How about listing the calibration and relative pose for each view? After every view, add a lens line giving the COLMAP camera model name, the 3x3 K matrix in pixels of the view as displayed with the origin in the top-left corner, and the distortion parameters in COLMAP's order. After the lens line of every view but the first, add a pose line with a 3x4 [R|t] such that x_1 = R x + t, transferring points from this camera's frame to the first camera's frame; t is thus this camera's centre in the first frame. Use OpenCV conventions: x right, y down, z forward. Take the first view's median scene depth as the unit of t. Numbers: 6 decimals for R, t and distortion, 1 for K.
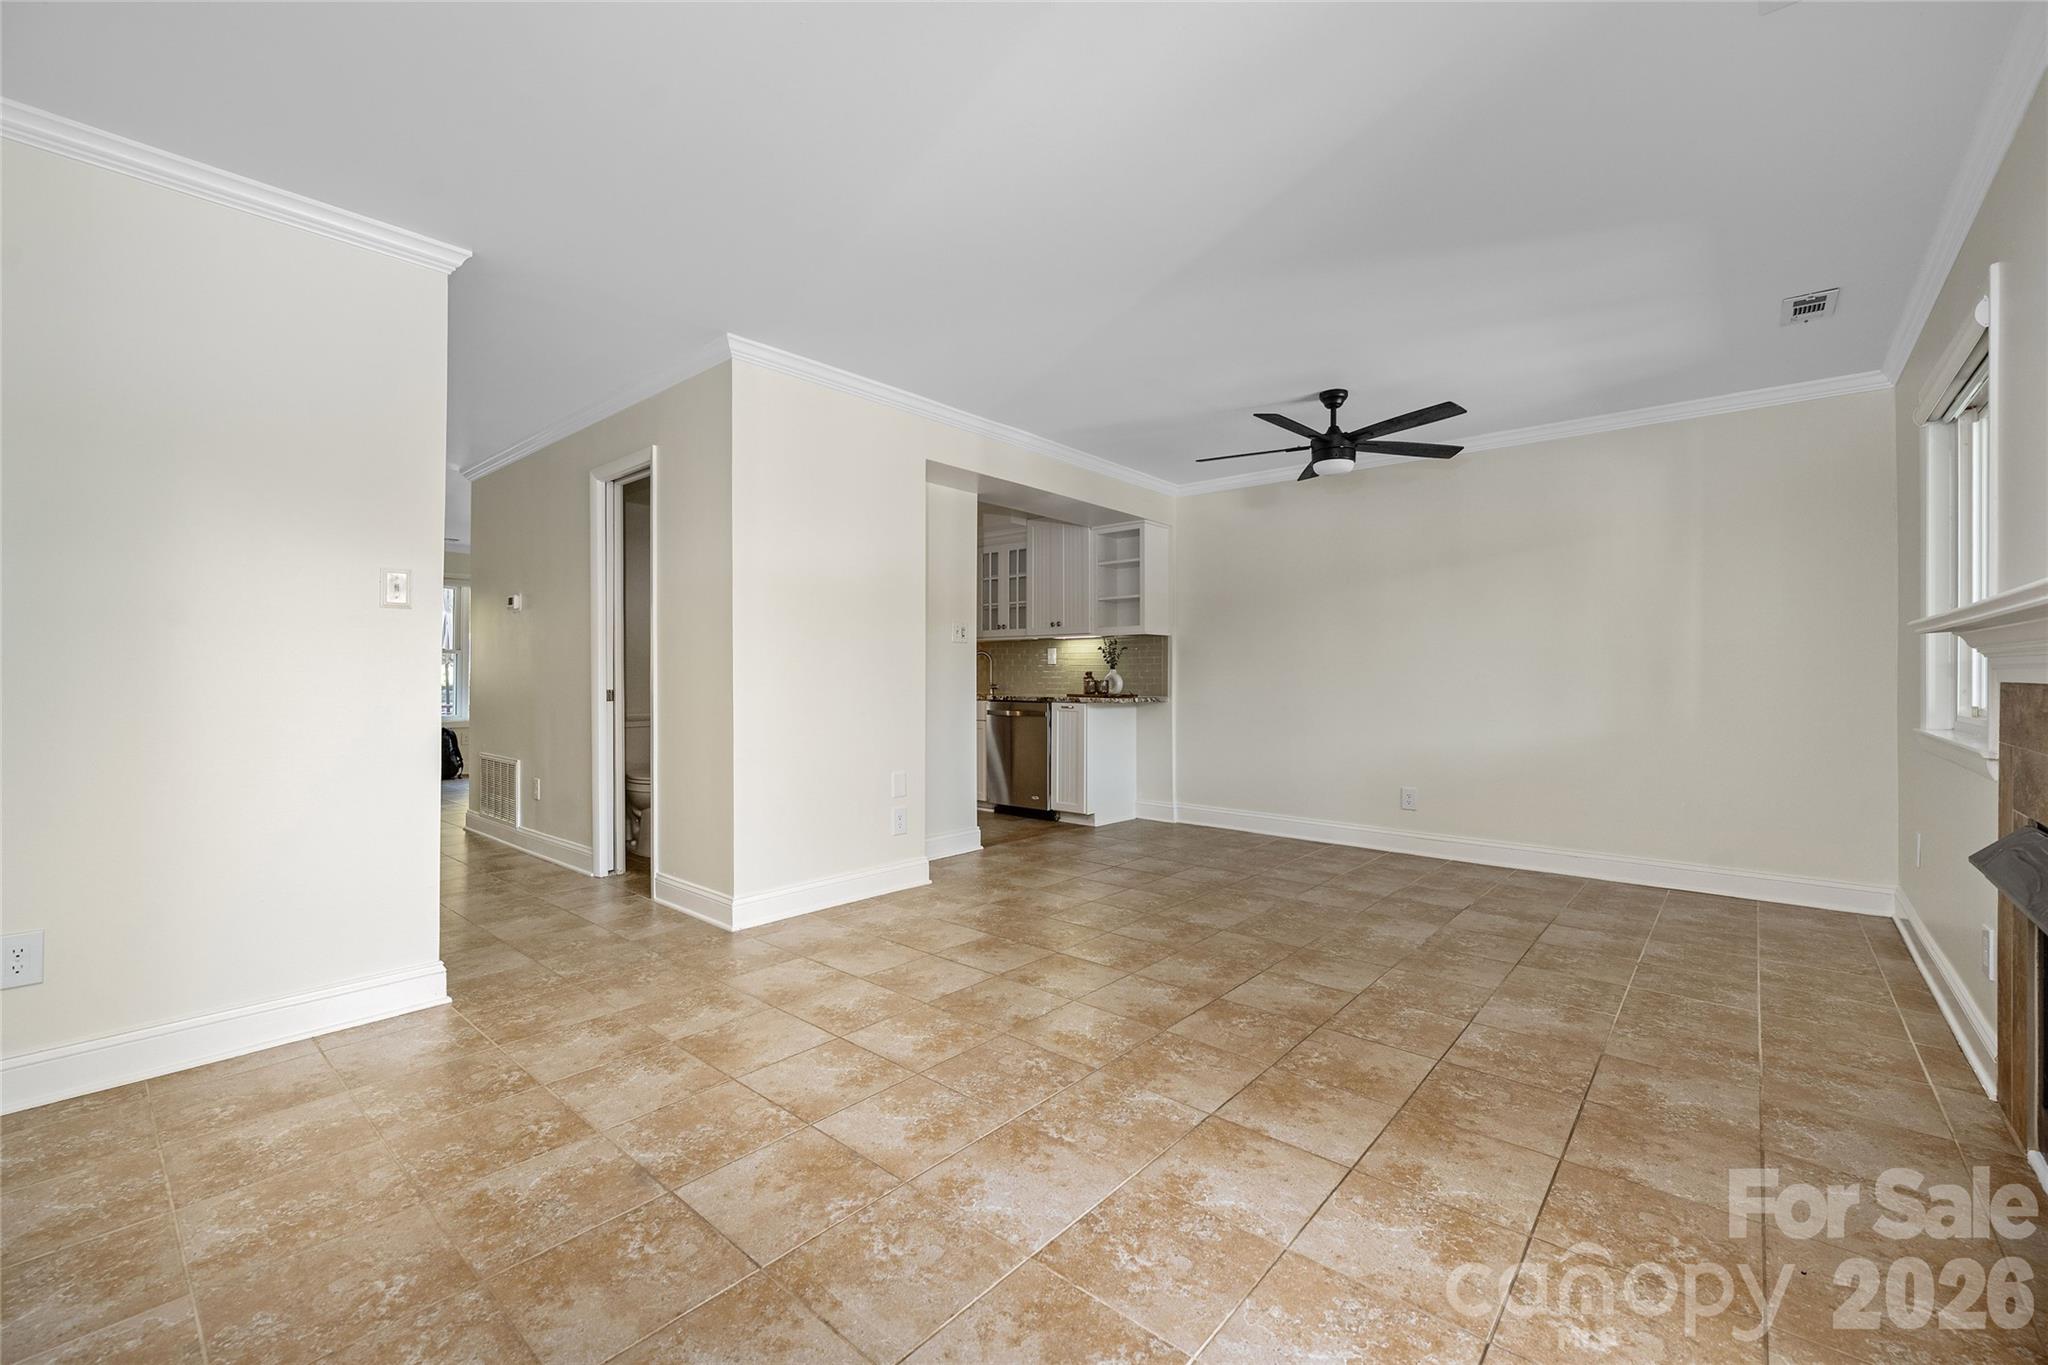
lens RADIAL K [[842.9, 0, 1015.8], [0, 842.9, 673.0], [0, 0, 1]] dist [-0.003155, -0.000189]
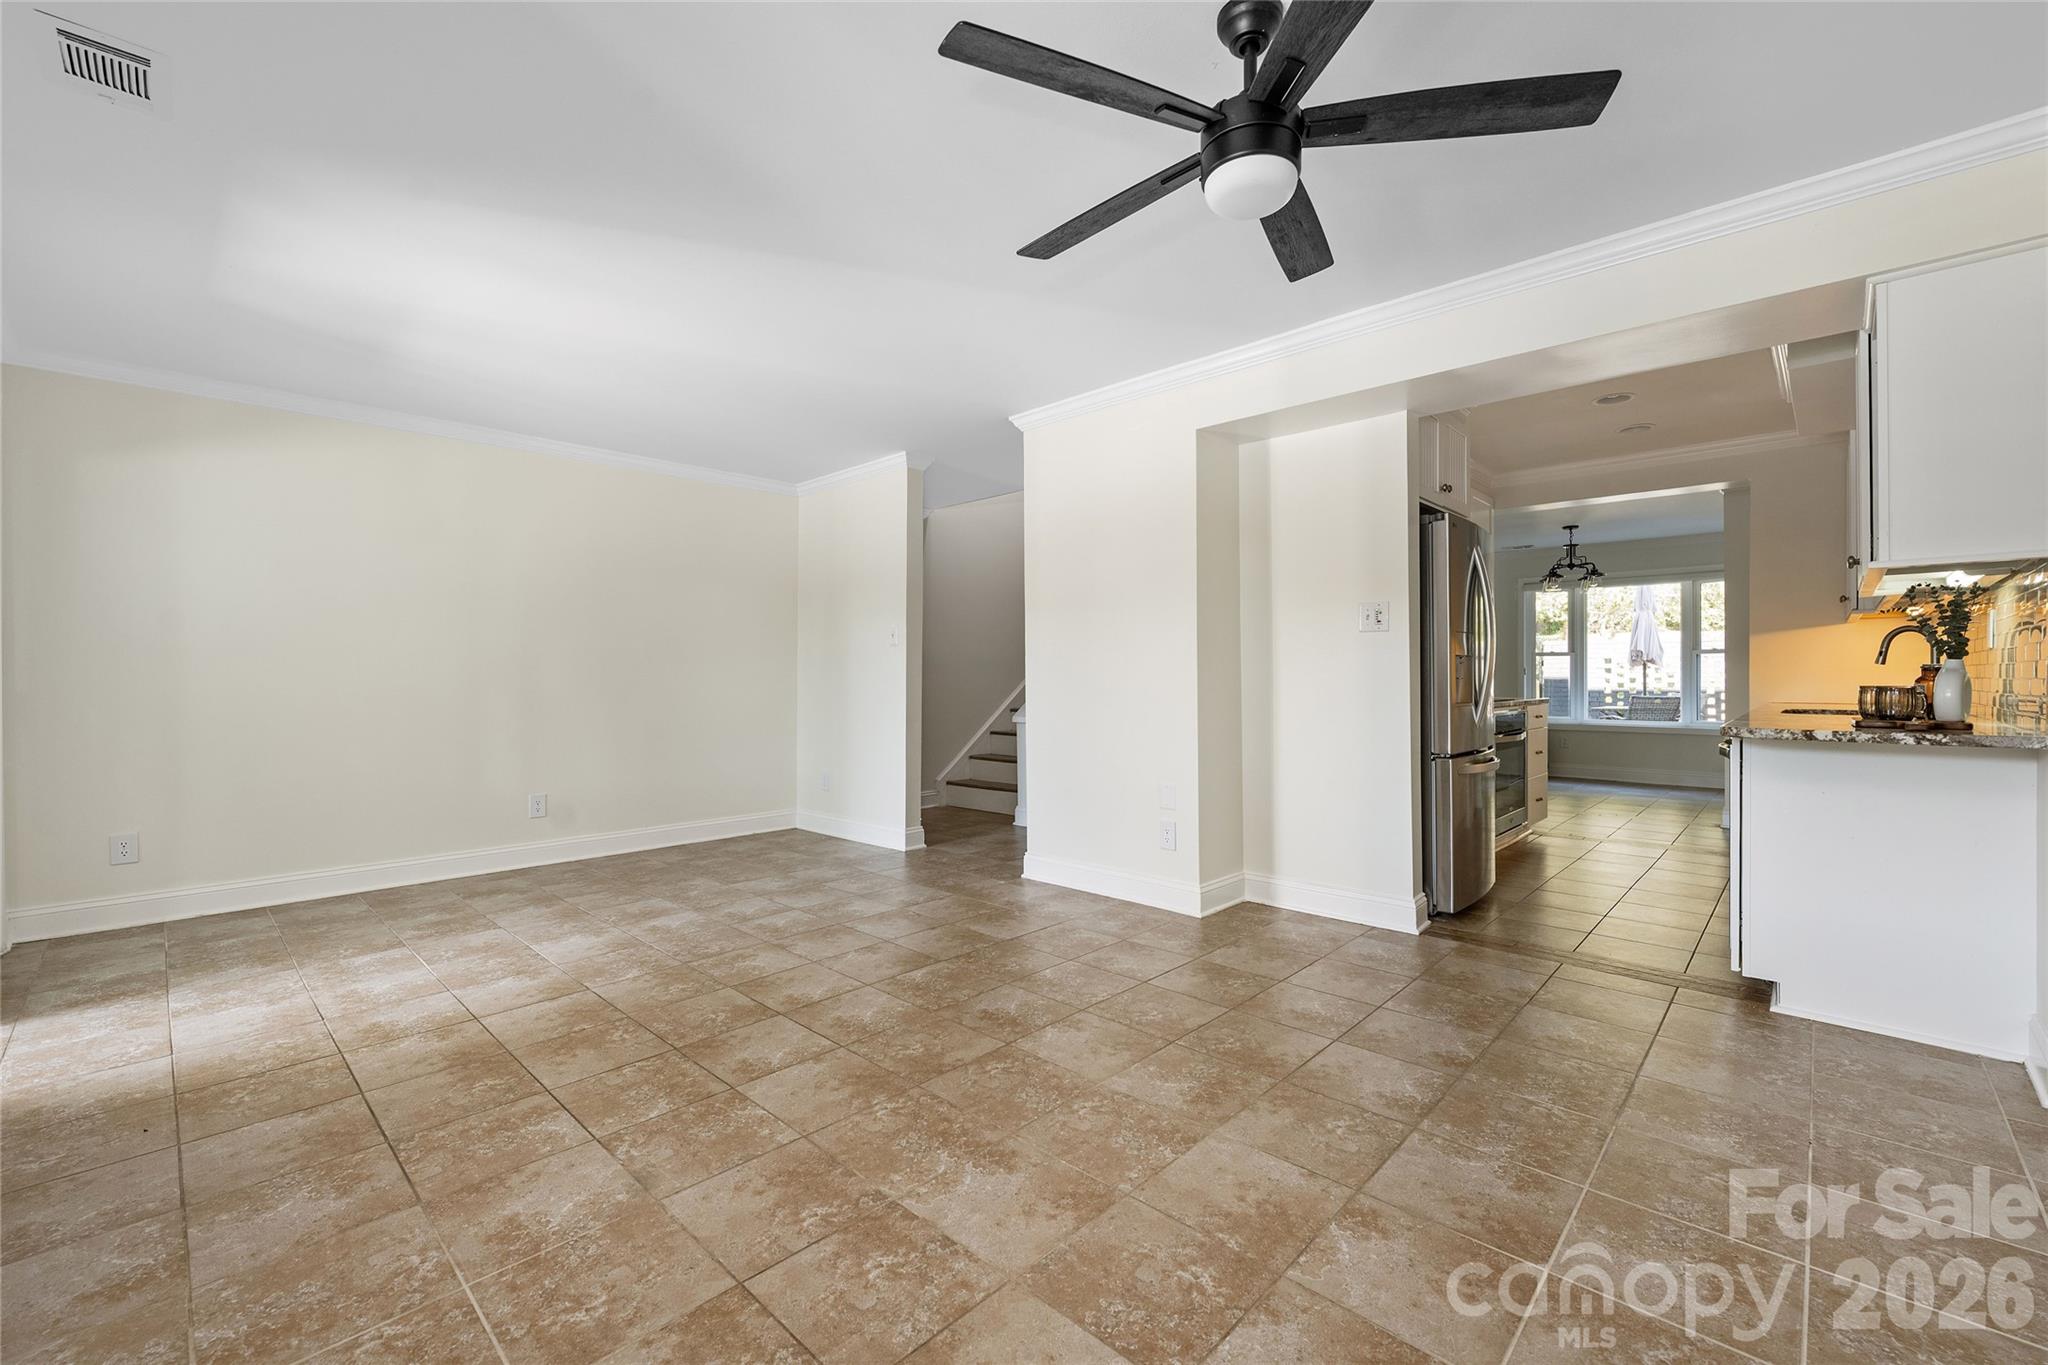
lens RADIAL K [[836.0, 0, 1024.0], [0, 836.0, 682.5], [0, 0, 1]] dist [-0.003915, -0.000100]
pose [[-0.041232, 0.001931, -0.999148, 1.214096], [0.006789, 0.999976, 0.001653, 0.006504], [0.999127, -0.006715, -0.041244, 1.353586]]
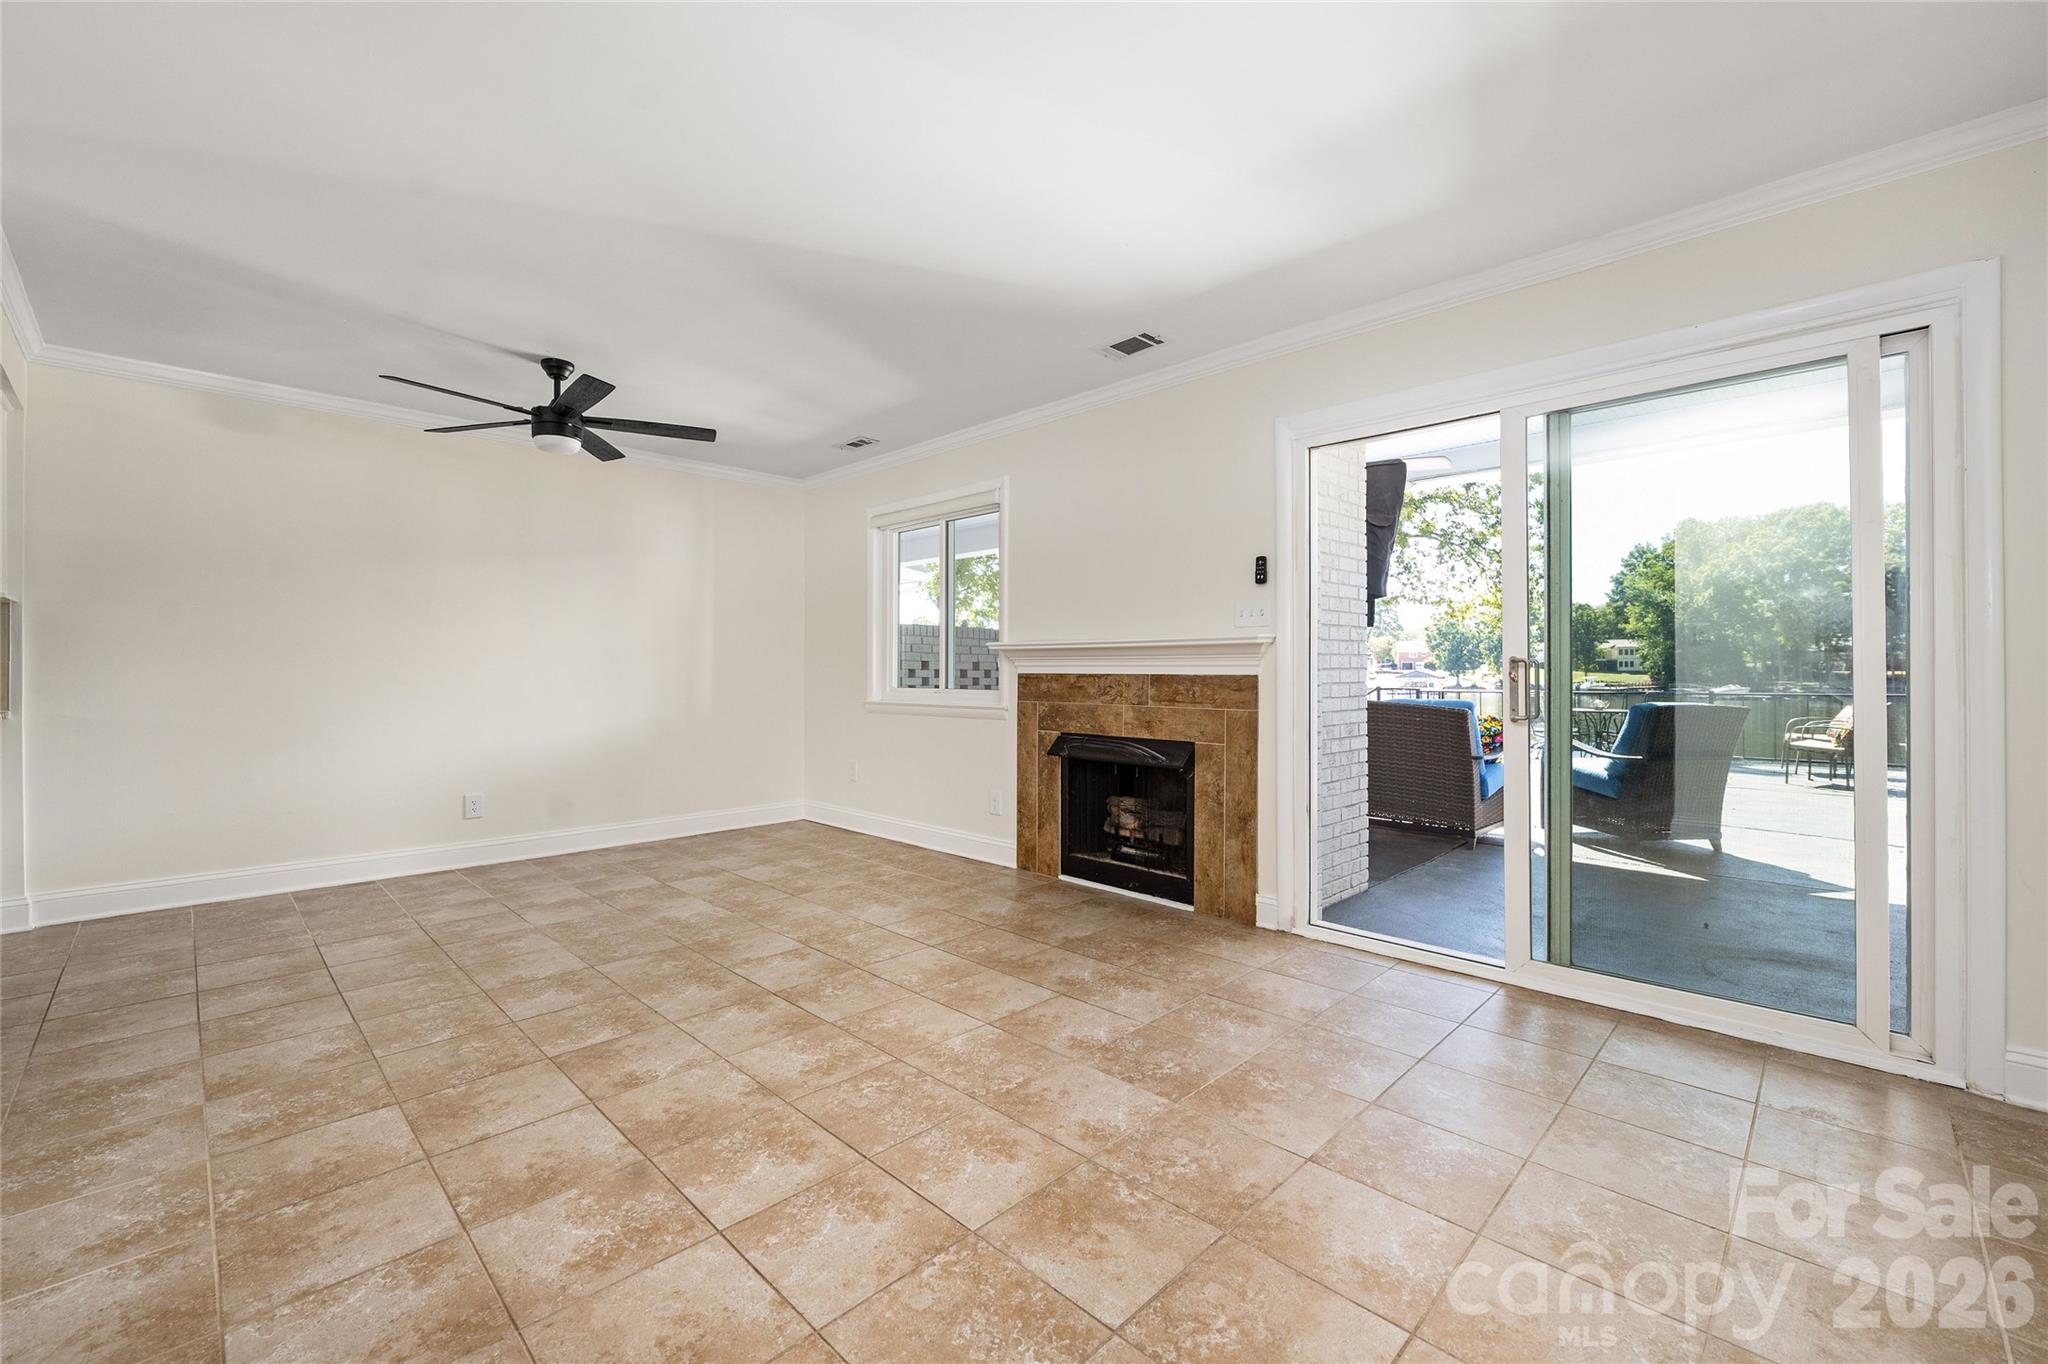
lens RADIAL K [[842.9, 0, 1015.8], [0, 842.9, 672.5], [0, 0, 1]] dist [-0.003155, -0.000189]
pose [[0.066745, -0.005210, 0.997756, -0.759186], [-0.000668, 0.999986, 0.005266, -0.001833], [-0.997770, -0.001018, 0.066741, 0.660109]]
